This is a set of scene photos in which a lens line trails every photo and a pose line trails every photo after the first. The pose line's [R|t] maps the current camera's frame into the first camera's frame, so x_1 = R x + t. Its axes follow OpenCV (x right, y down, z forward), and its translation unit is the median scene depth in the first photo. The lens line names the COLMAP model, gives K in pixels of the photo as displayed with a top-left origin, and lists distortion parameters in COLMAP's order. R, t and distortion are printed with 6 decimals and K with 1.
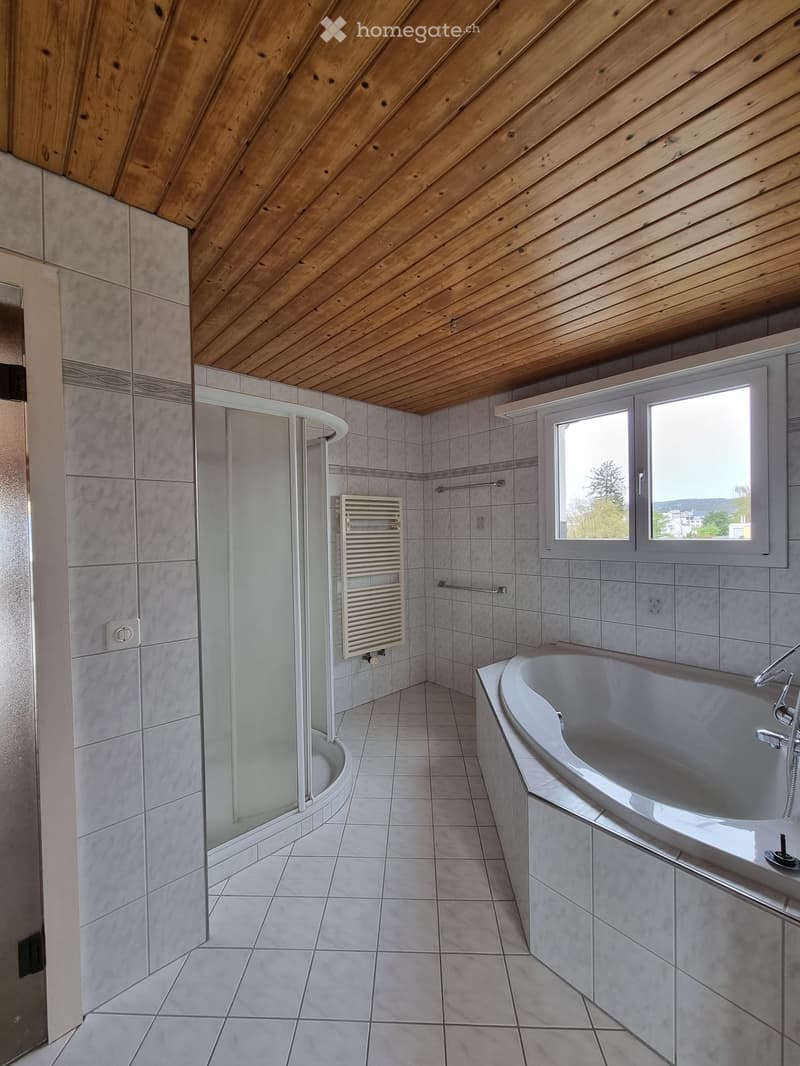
lens RADIAL K [[439.6, 0, 401.3], [0, 439.6, 535.3], [0, 0, 1]] dist [-0.003391, 0.000544]
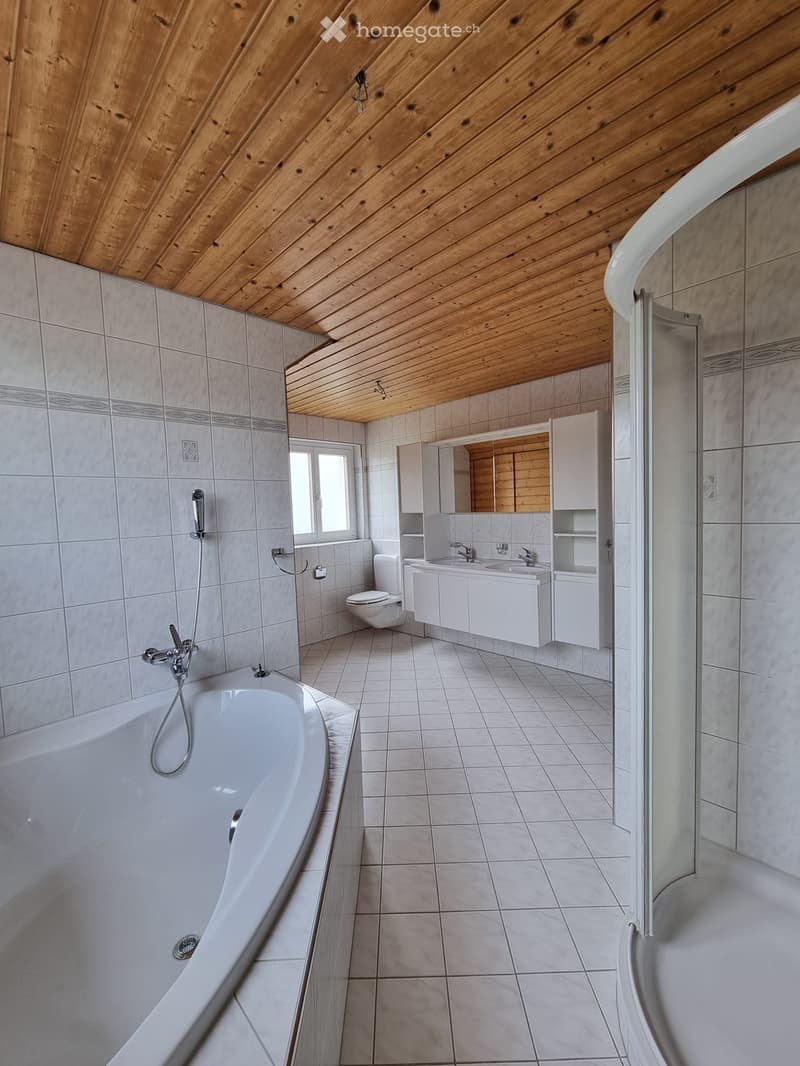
lens RADIAL K [[439.6, 0, 398.9], [0, 439.6, 532.9], [0, 0, 1]] dist [-0.003391, 0.000544]
pose [[-0.997856, 0.056315, -0.033348, 0.153560], [0.053754, 0.995862, 0.073270, -0.033123], [0.037336, 0.071320, -0.996754, 1.943473]]
